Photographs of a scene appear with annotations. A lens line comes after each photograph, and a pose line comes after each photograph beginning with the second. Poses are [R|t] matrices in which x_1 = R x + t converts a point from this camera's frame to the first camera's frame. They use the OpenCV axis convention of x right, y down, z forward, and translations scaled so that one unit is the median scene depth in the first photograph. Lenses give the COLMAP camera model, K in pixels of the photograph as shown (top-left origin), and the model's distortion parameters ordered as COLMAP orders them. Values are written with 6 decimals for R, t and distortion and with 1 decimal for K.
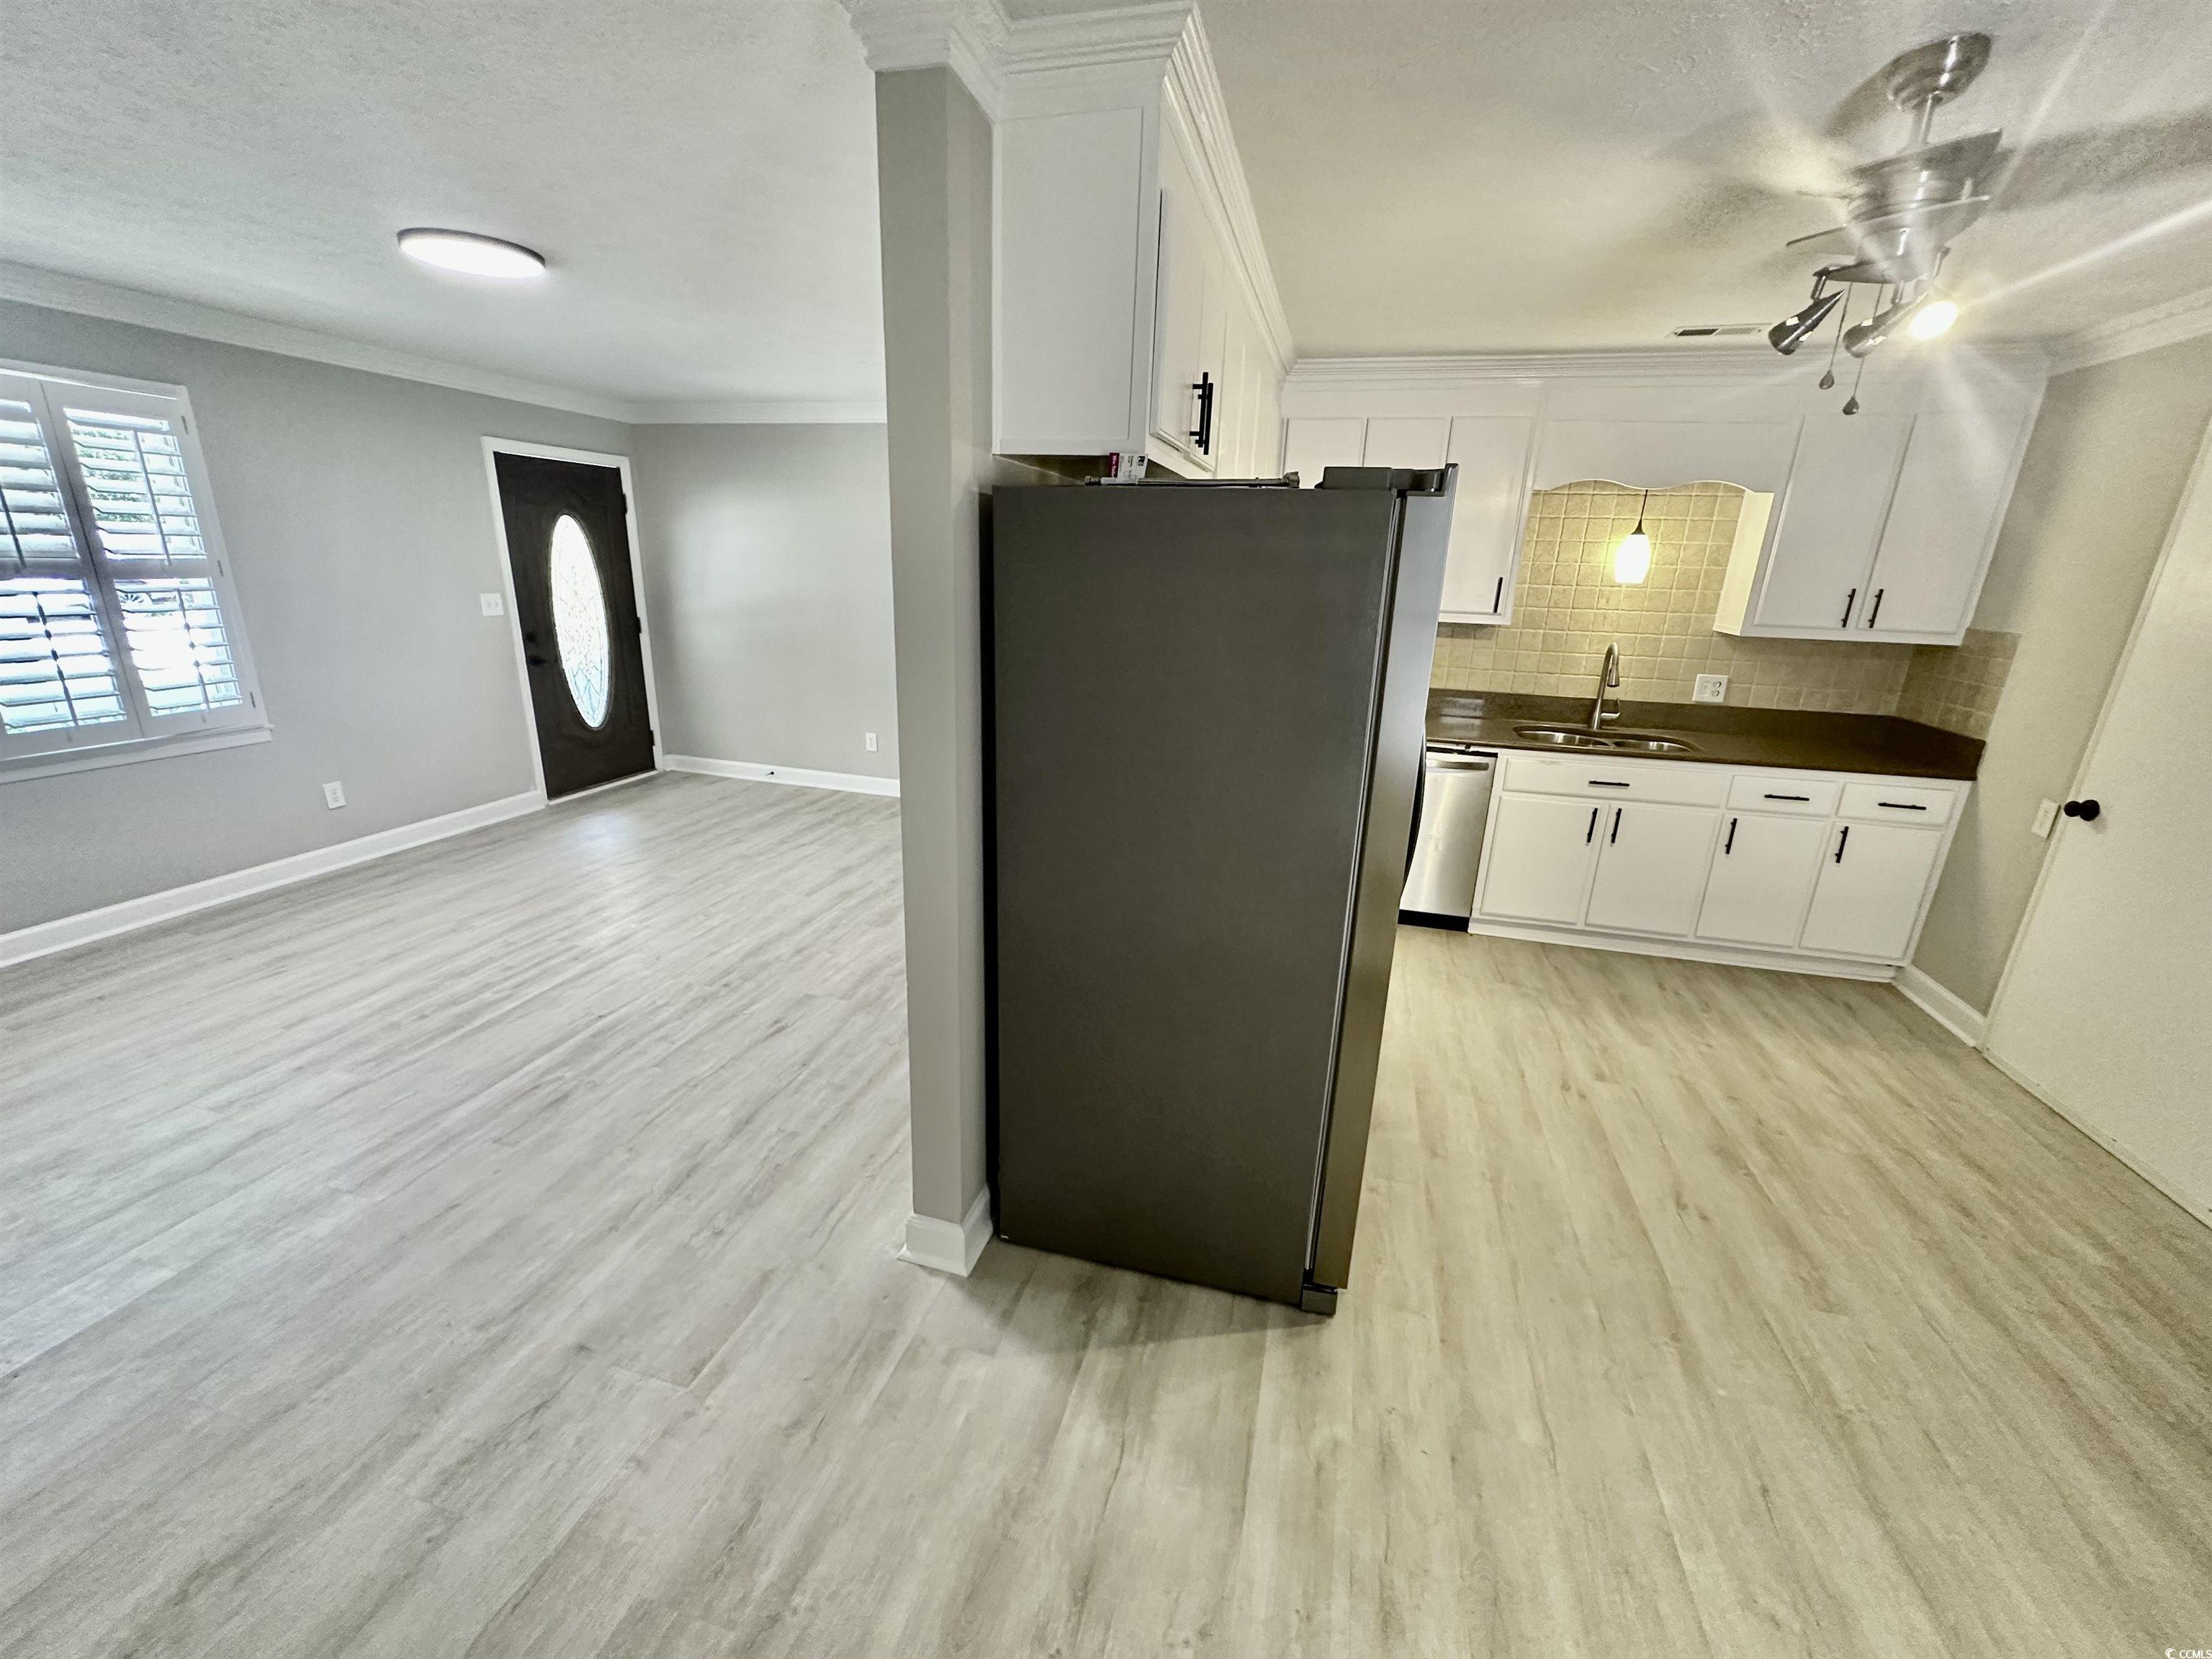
lens RADIAL K [[881.0, 0, 1105.5], [0, 881.0, 834.9], [0, 0, 1]] dist [-0.001356, 0.000226]
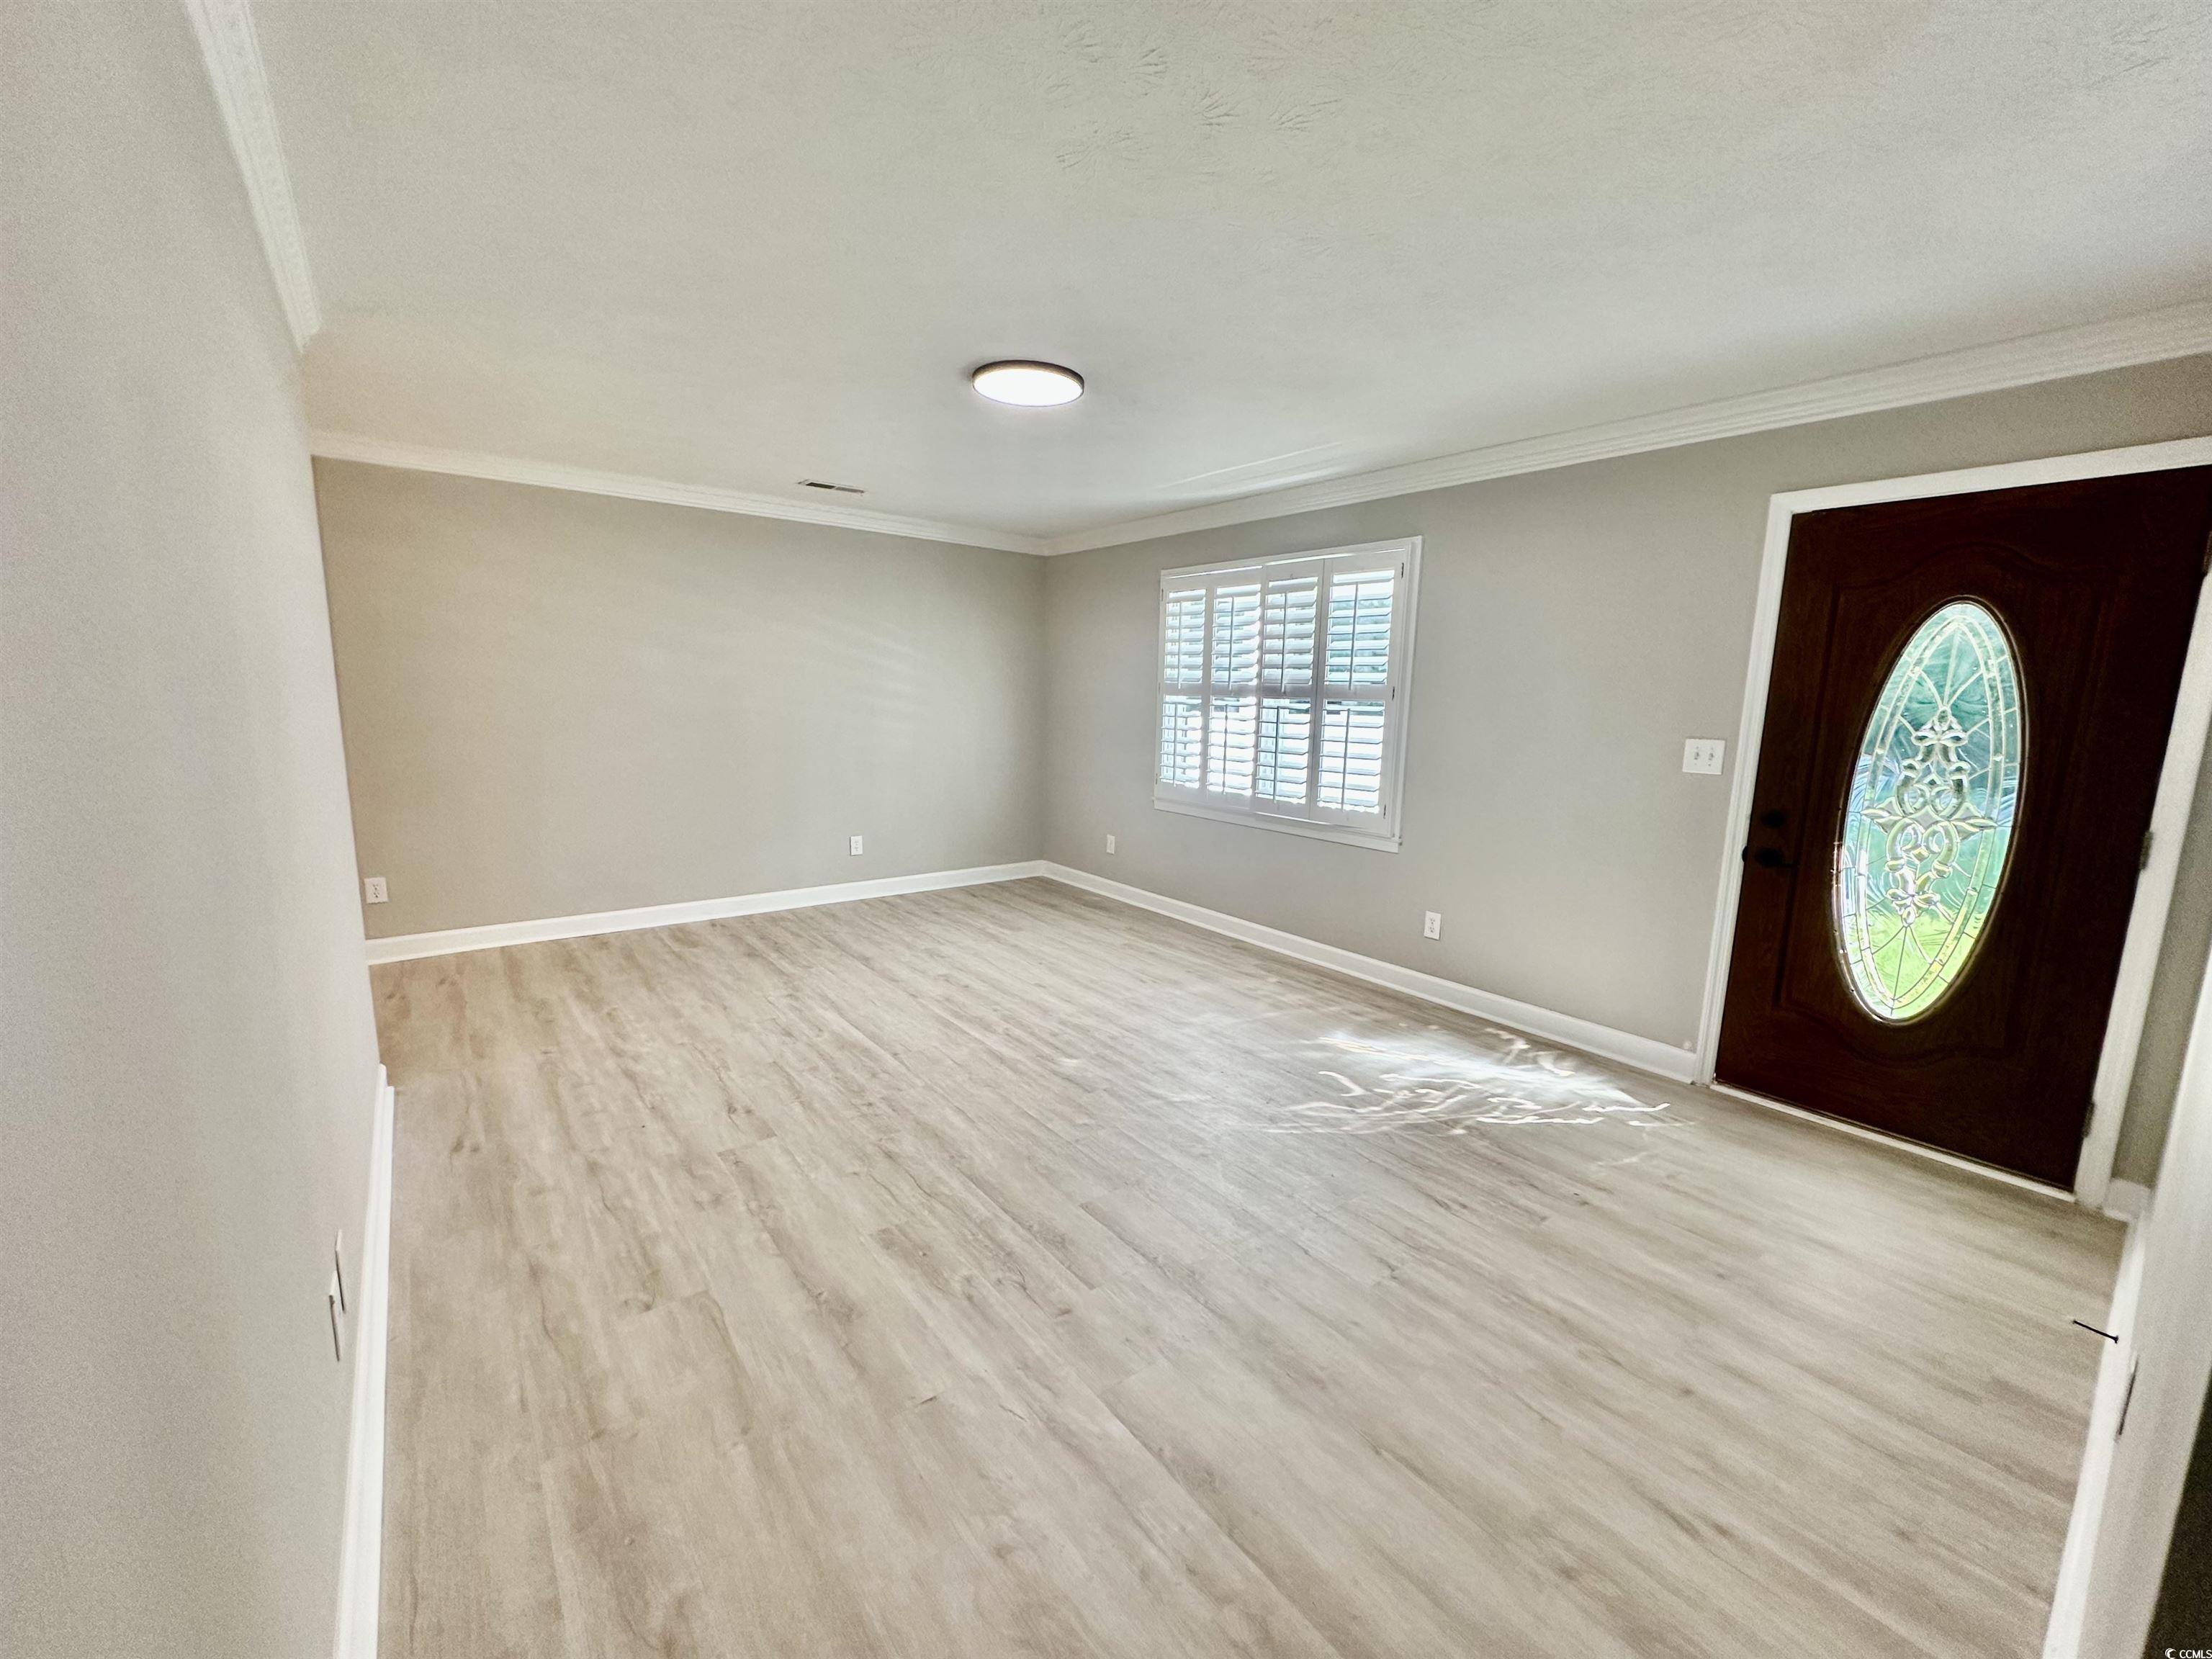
lens RADIAL K [[881.0, 0, 1105.7], [0, 881.0, 833.5], [0, 0, 1]] dist [-0.001356, 0.000226]
pose [[-0.592750, 0.082987, -0.801100, 0.129644], [-0.282910, 0.909835, 0.303582, -0.445280], [0.754062, 0.406587, -0.515826, 1.618953]]
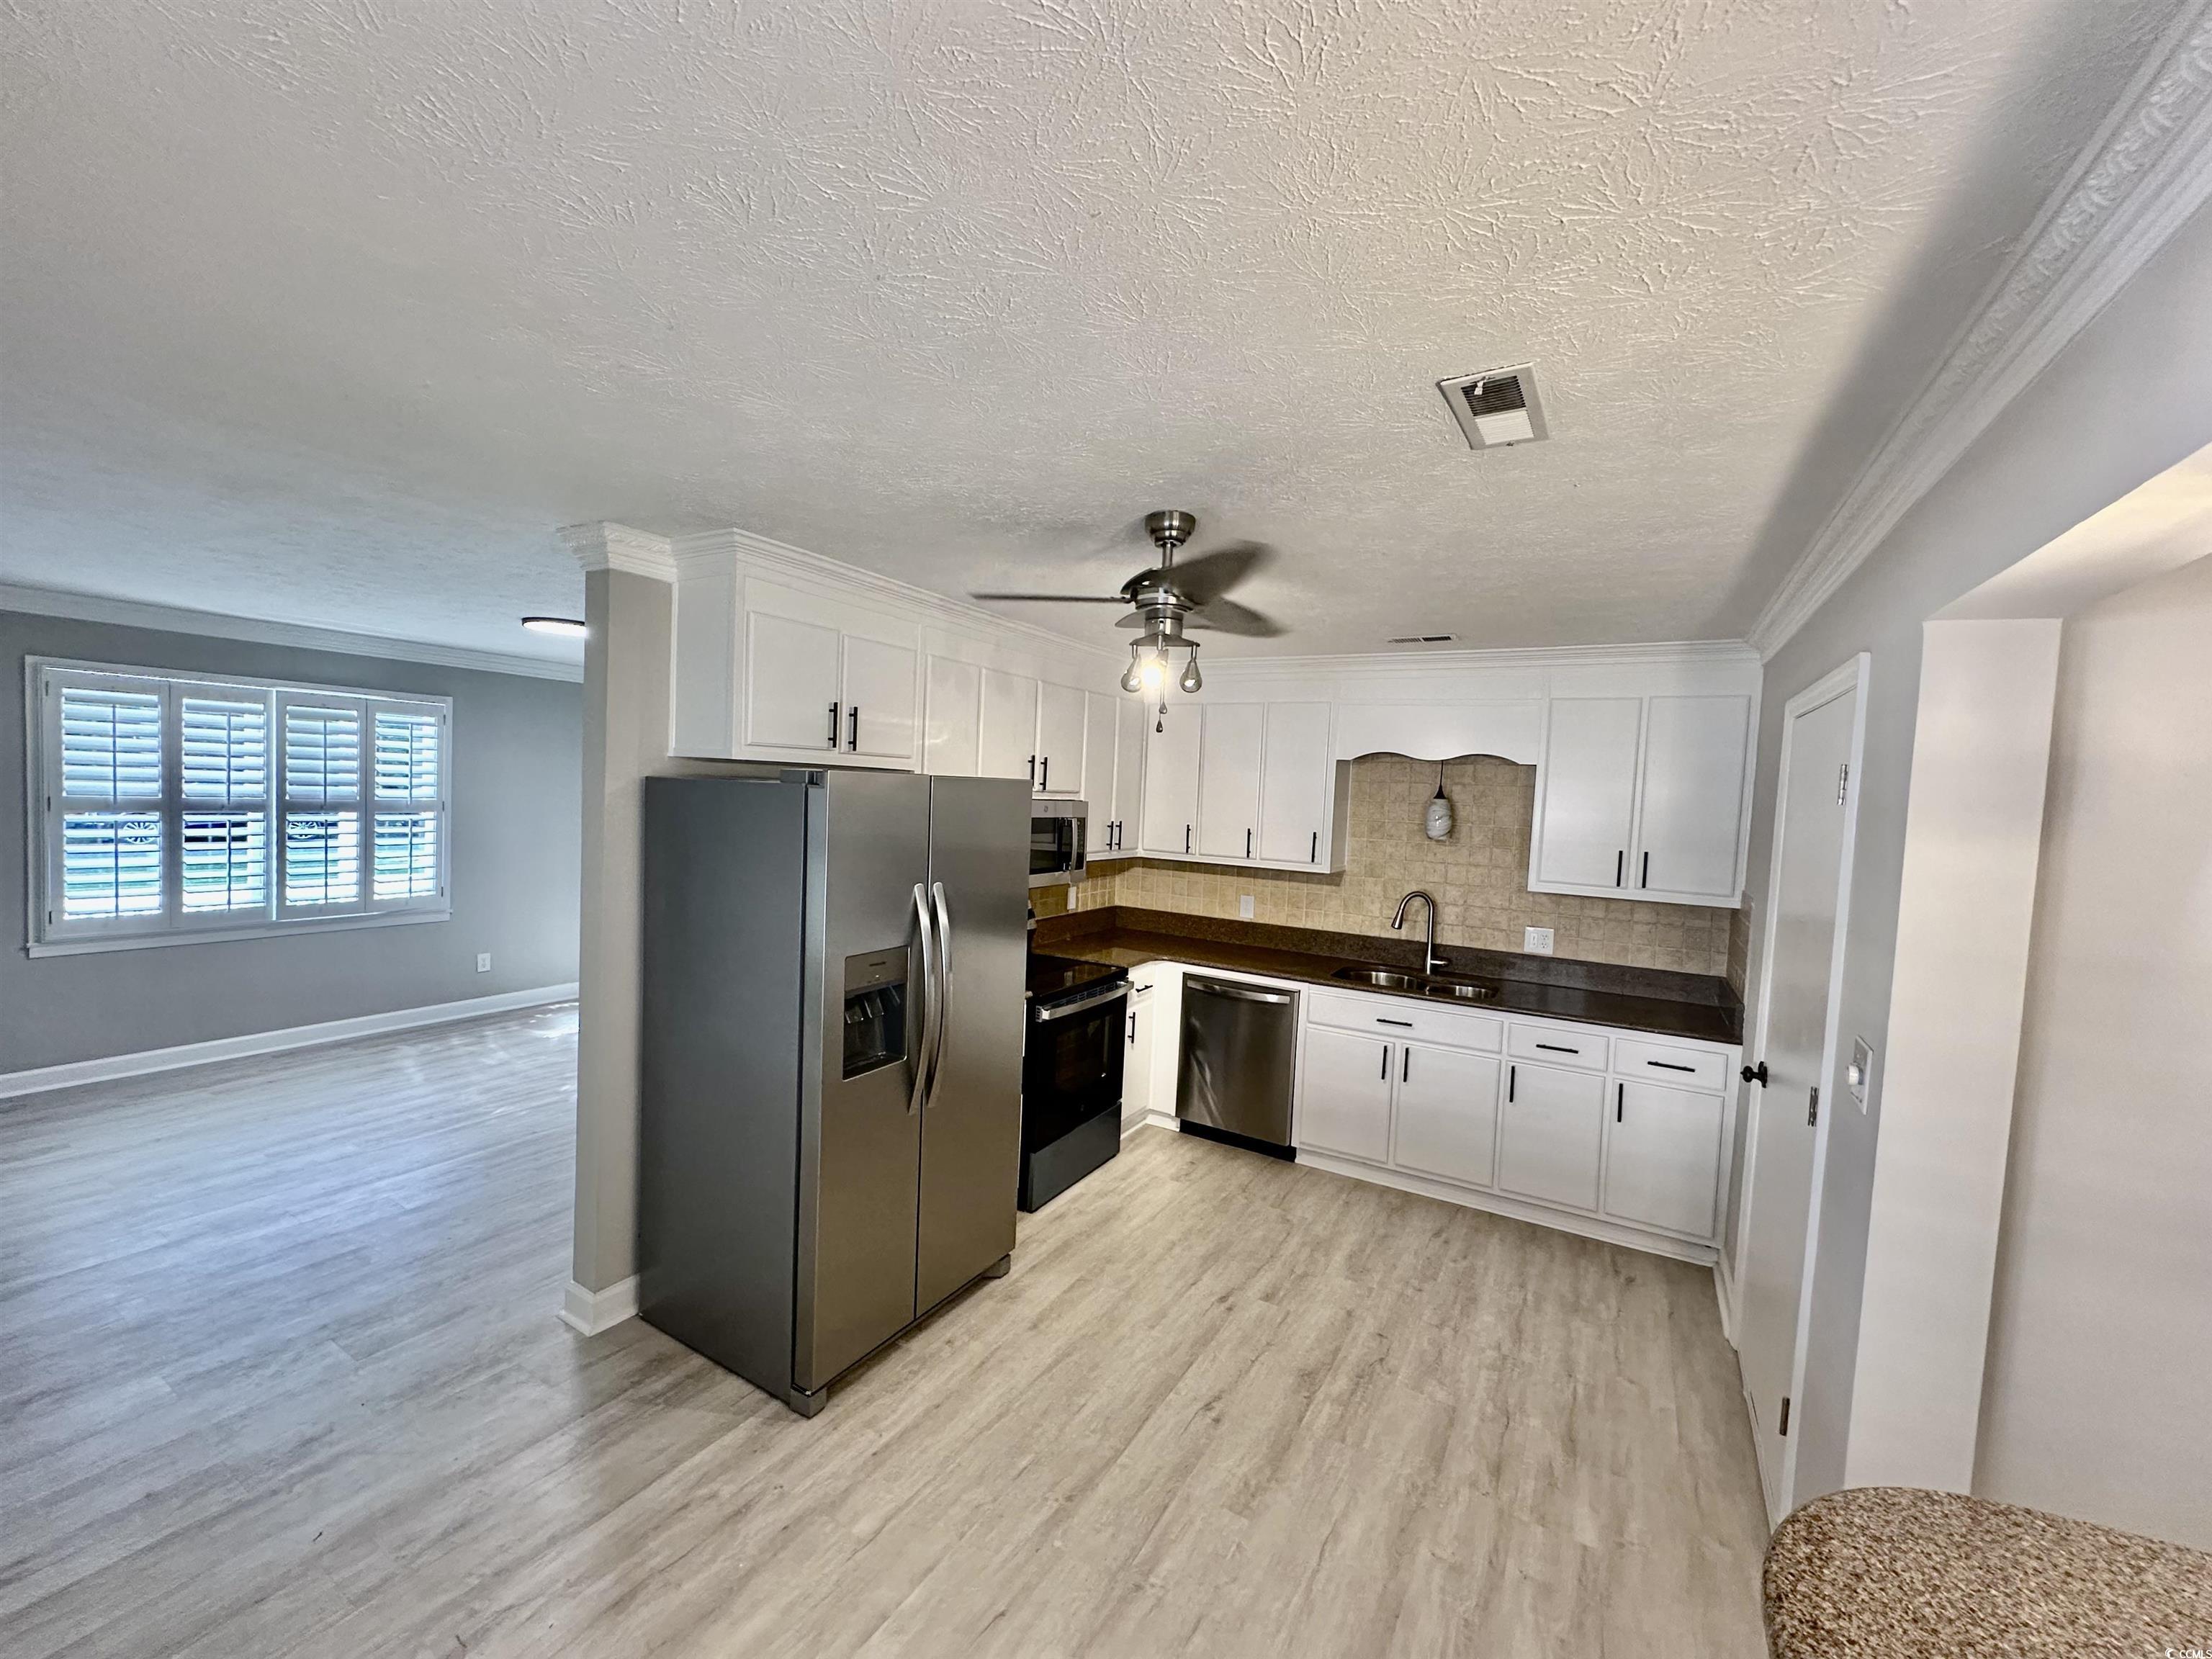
lens RADIAL K [[881.0, 0, 1110.3], [0, 881.0, 834.4], [0, 0, 1]] dist [-0.001356, 0.000226]
pose [[0.965495, 0.024592, -0.259258, 0.599880], [-0.090928, 0.964710, -0.247115, 0.019714], [0.244032, 0.262162, 0.933659, -0.155526]]
